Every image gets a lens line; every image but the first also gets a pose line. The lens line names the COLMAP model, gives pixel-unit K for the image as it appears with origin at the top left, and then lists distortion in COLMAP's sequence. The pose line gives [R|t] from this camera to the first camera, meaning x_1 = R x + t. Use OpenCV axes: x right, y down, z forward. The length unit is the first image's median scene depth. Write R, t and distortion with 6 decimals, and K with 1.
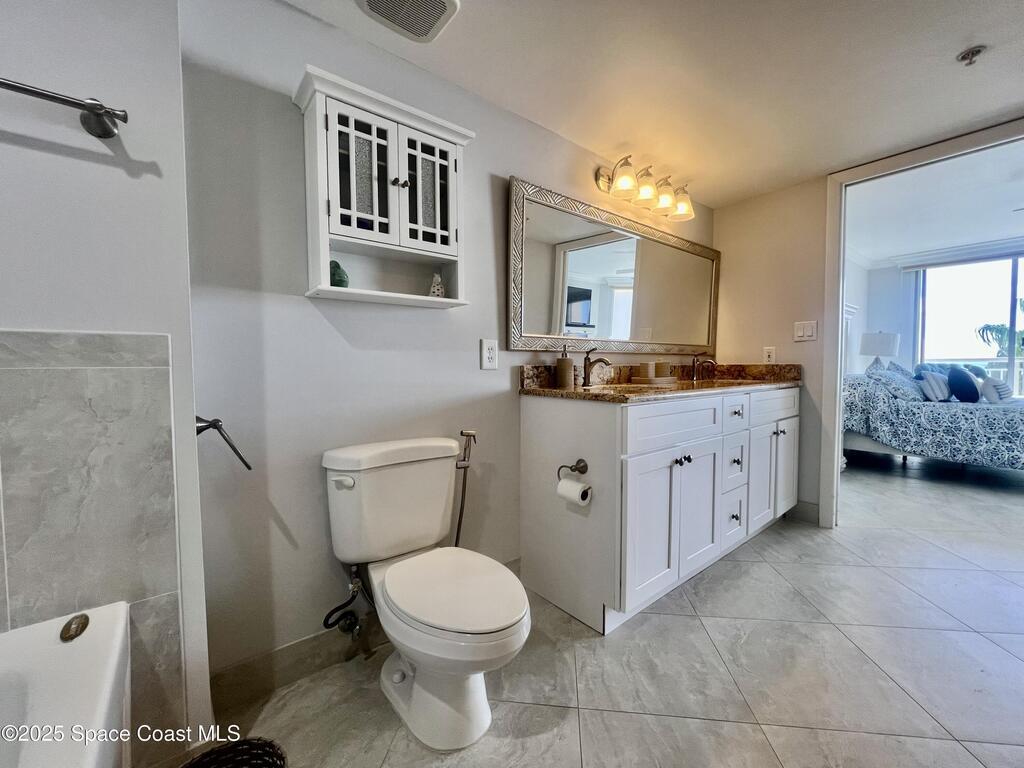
lens RADIAL K [[418.0, 0, 509.3], [0, 418.0, 384.6], [0, 0, 1]] dist [0.000205, 0.000297]
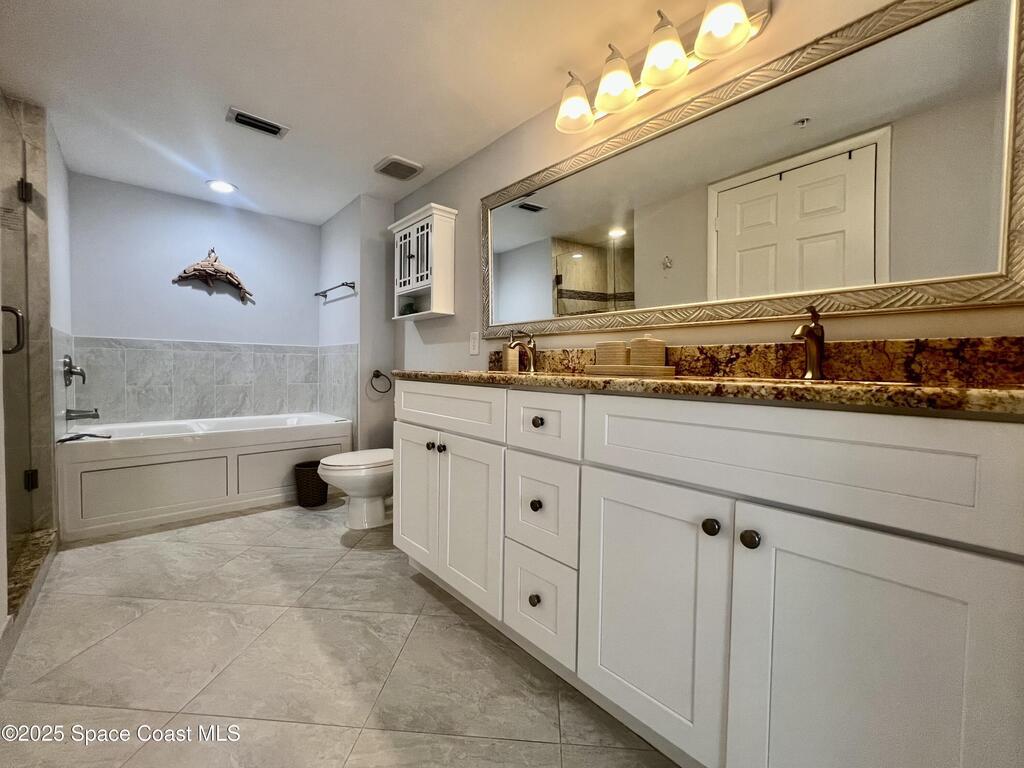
lens RADIAL K [[418.4, 0, 504.5], [0, 418.4, 377.6], [0, 0, 1]] dist [-0.001253, 0.000221]
pose [[0.032292, 0.042302, -0.998583, 1.599957], [-0.051457, 0.997849, 0.040607, -0.028184], [0.998153, 0.050073, 0.034399, 1.321033]]
